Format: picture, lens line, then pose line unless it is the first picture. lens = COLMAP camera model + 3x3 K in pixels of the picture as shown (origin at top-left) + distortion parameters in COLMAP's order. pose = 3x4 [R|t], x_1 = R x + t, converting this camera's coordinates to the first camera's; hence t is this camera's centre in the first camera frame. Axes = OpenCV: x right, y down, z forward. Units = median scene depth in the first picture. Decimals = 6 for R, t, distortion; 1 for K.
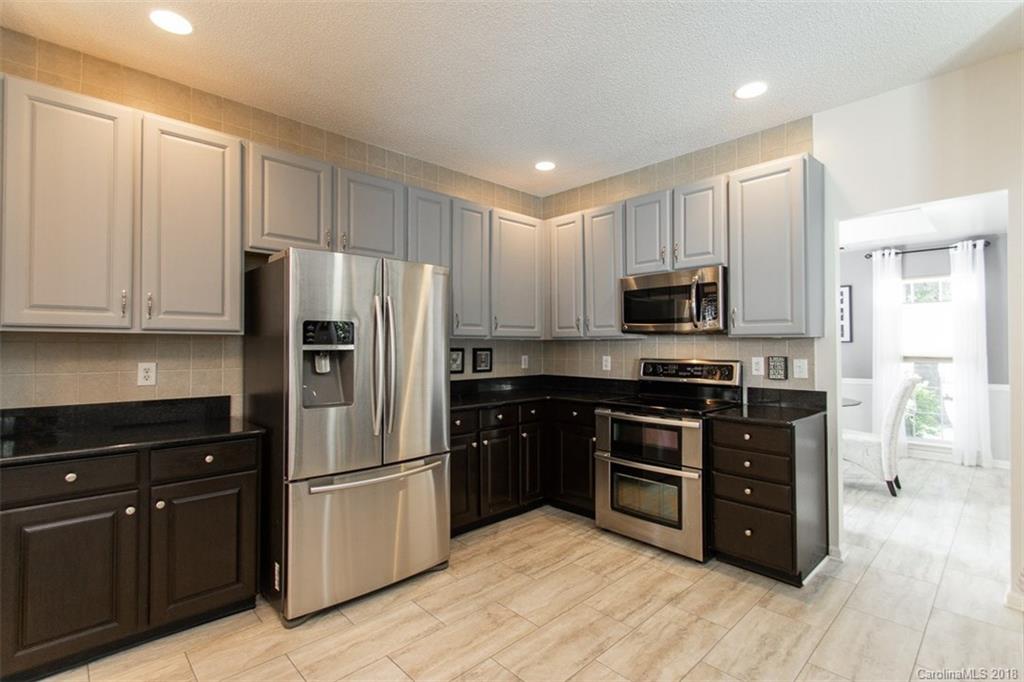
lens RADIAL K [[473.7, 0, 511.5], [0, 473.7, 338.2], [0, 0, 1]] dist [0.002673, 0.000195]
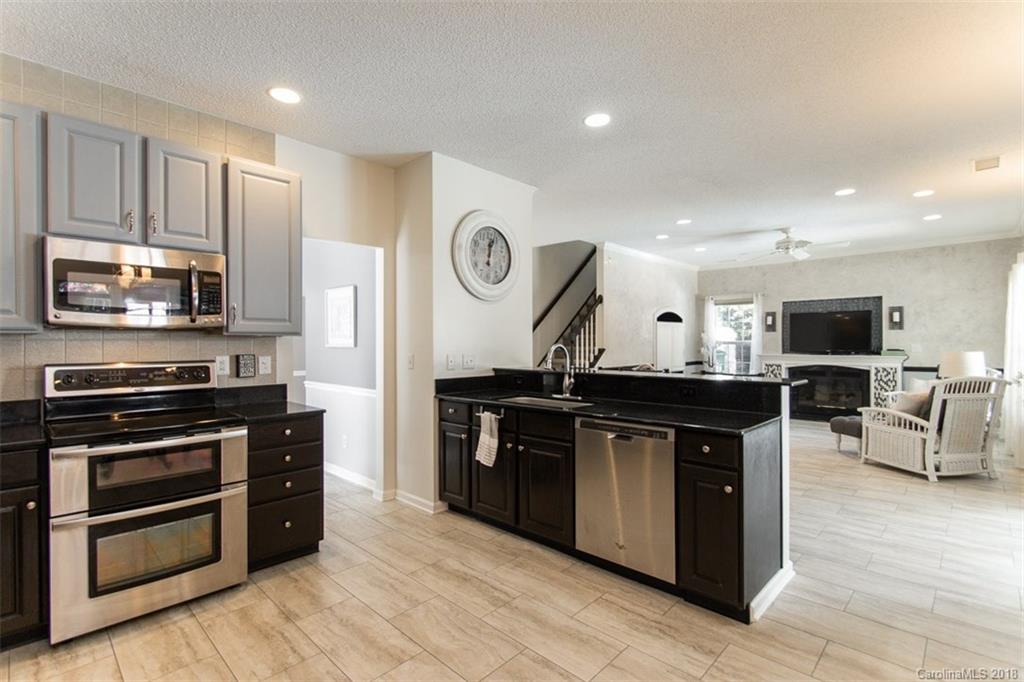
lens RADIAL K [[476.8, 0, 514.7], [0, 476.8, 343.6], [0, 0, 1]] dist [-0.002994, -0.000875]
pose [[-0.048011, -0.003855, 0.998839, -0.520702], [-0.013029, 0.999910, 0.003233, 0.004794], [-0.998762, -0.012858, -0.048056, 0.520944]]
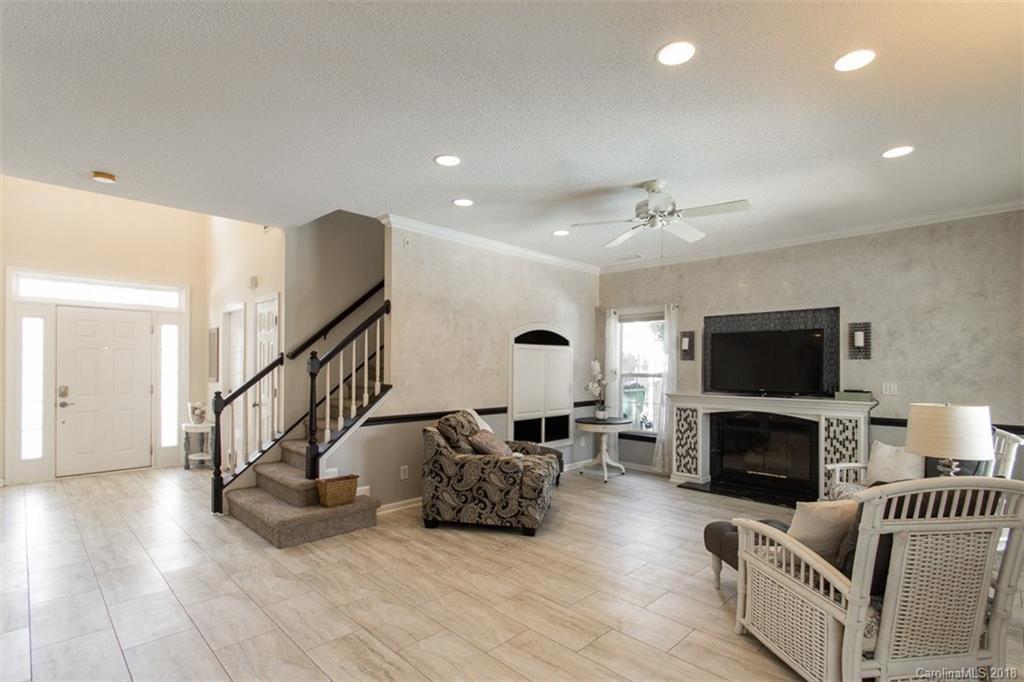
lens RADIAL K [[497.0, 0, 512.7], [0, 497.0, 367.4], [0, 0, 1]] dist [-0.001420, 0.000182]
pose [[-0.044649, -0.001413, 0.999002, 0.309541], [-0.022742, 0.999741, 0.000398, -0.034415], [-0.998744, -0.022702, -0.044670, -0.410642]]
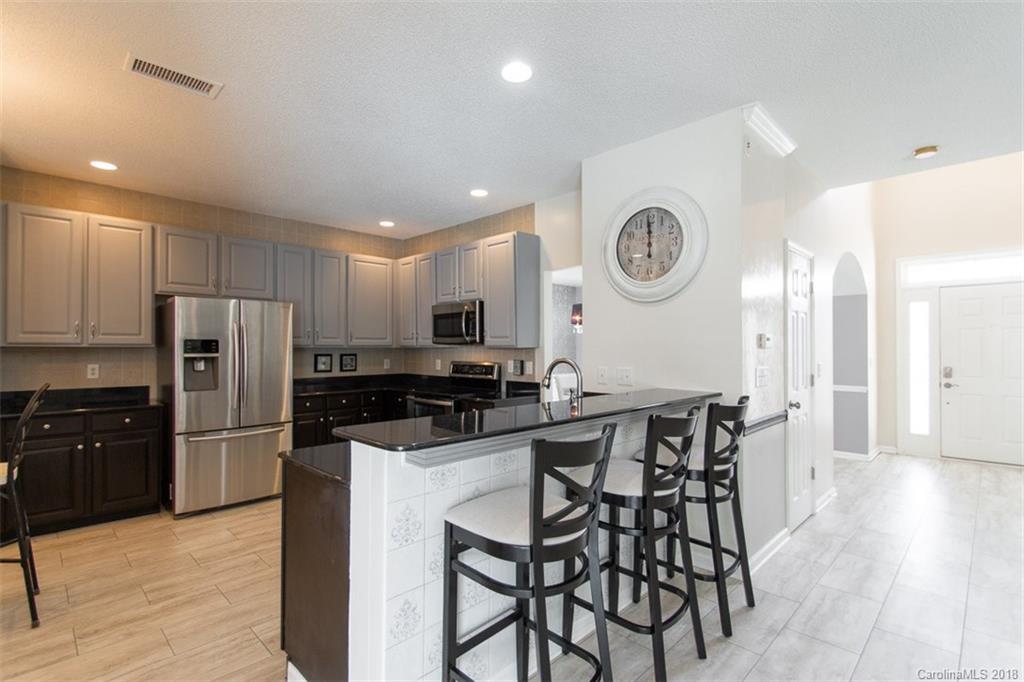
lens RADIAL K [[479.9, 0, 501.2], [0, 479.9, 343.2], [0, 0, 1]] dist [-0.000617, -0.000456]
pose [[0.999828, -0.000035, 0.018567, 0.514401], [-0.000084, 0.999979, 0.006414, -0.026972], [-0.018567, -0.006414, 0.999807, -0.572038]]
